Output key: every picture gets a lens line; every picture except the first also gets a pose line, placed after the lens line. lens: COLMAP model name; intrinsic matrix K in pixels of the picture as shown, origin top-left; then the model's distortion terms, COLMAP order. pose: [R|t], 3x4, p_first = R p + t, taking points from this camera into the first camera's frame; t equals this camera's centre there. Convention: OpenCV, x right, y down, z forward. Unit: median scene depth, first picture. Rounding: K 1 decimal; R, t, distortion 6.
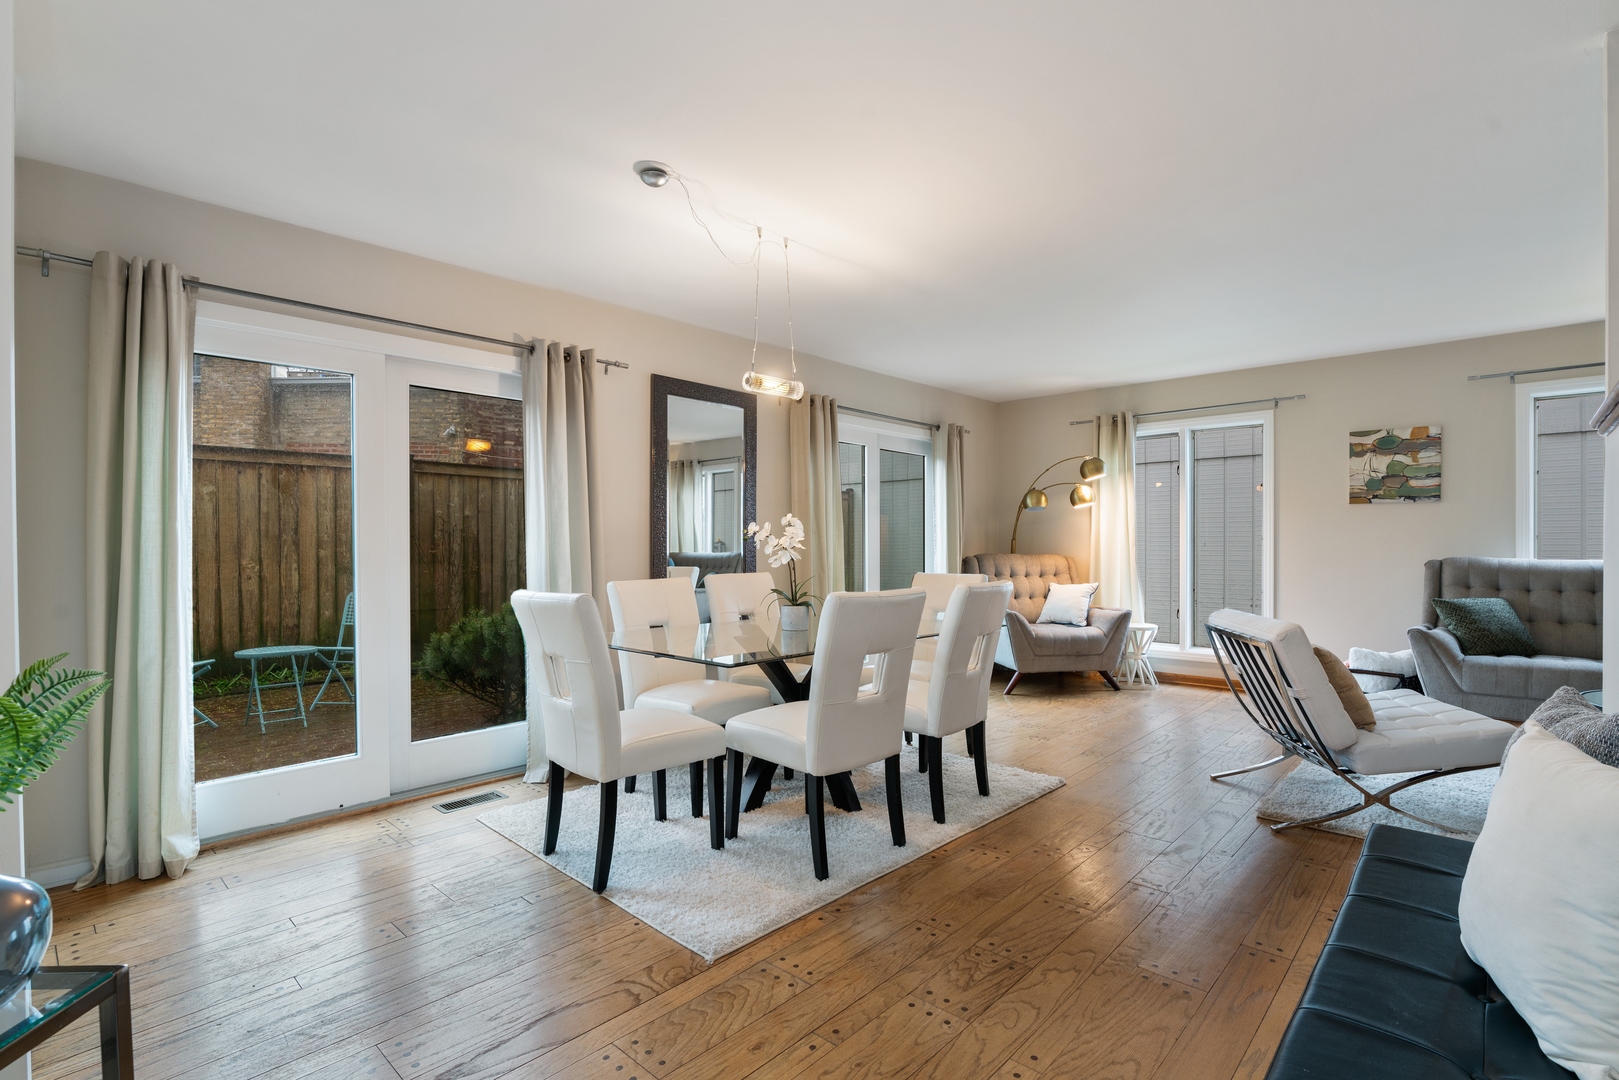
lens RADIAL K [[738.0, 0, 811.7], [0, 738.0, 545.6], [0, 0, 1]] dist [-0.005898, 0.000560]
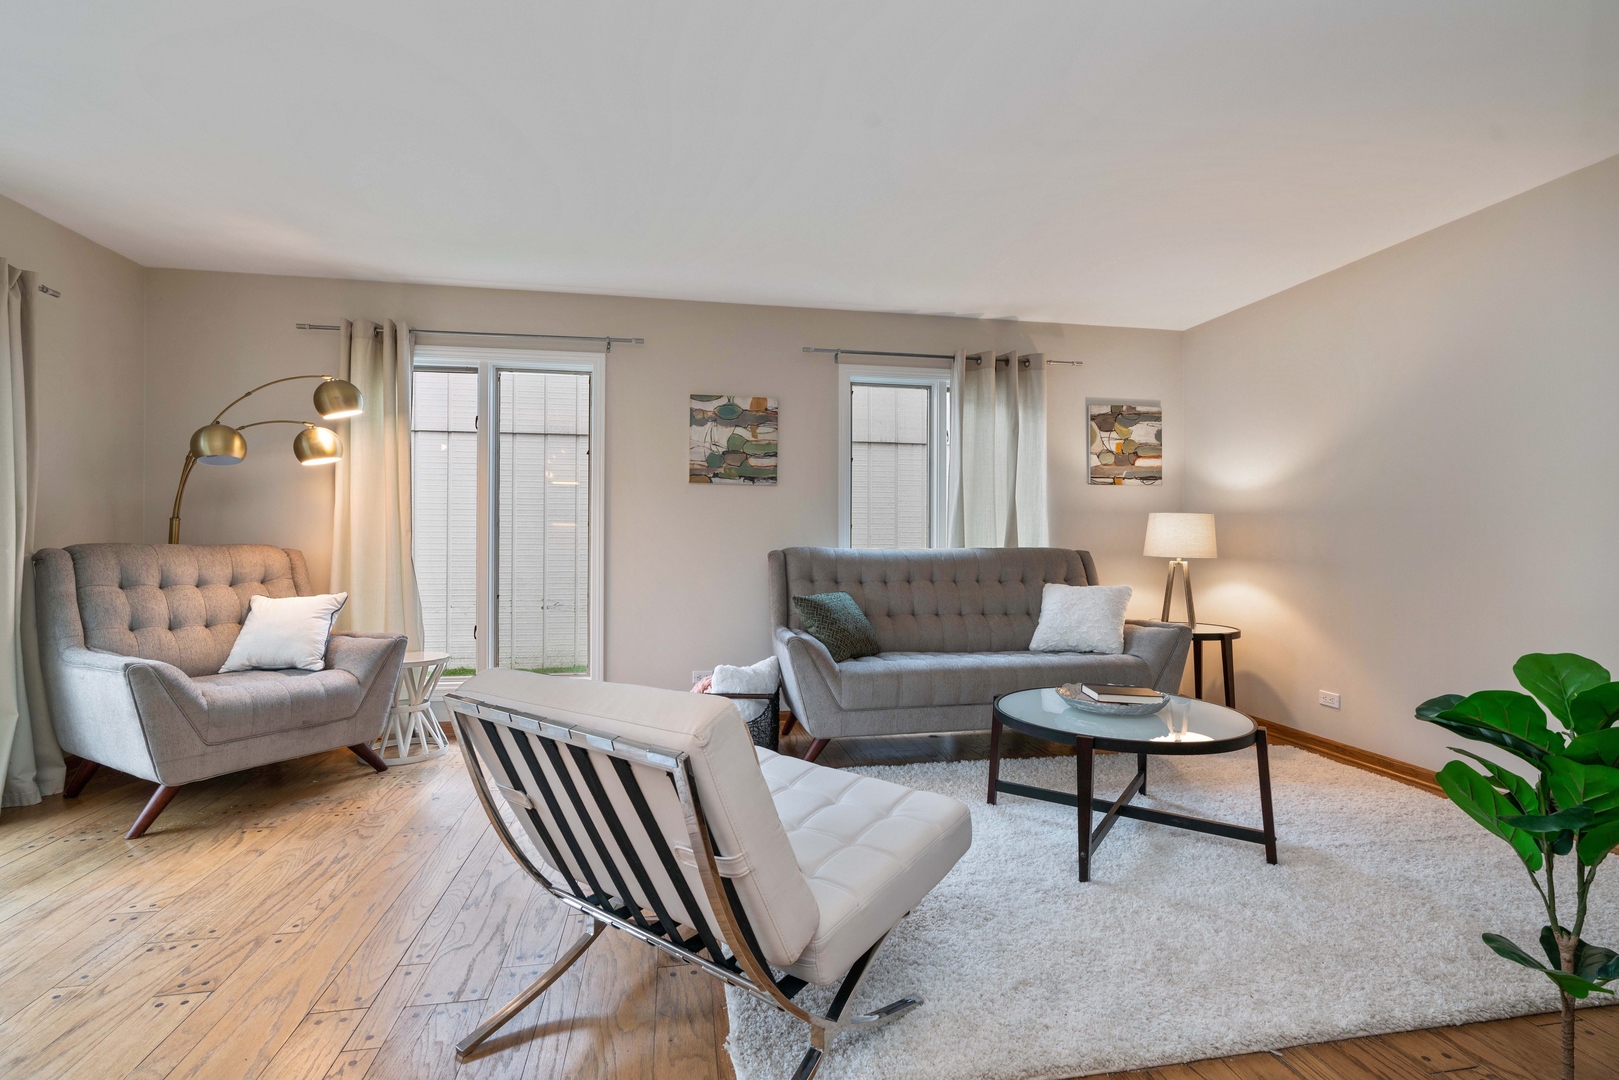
lens RADIAL K [[738.0, 0, 818.8], [0, 738.0, 544.5], [0, 0, 1]] dist [-0.005898, 0.000560]
pose [[0.587926, 0.005154, 0.808898, 0.140887], [-0.005547, 0.999982, -0.002340, 0.011870], [-0.808895, -0.003111, 0.587944, 0.367013]]
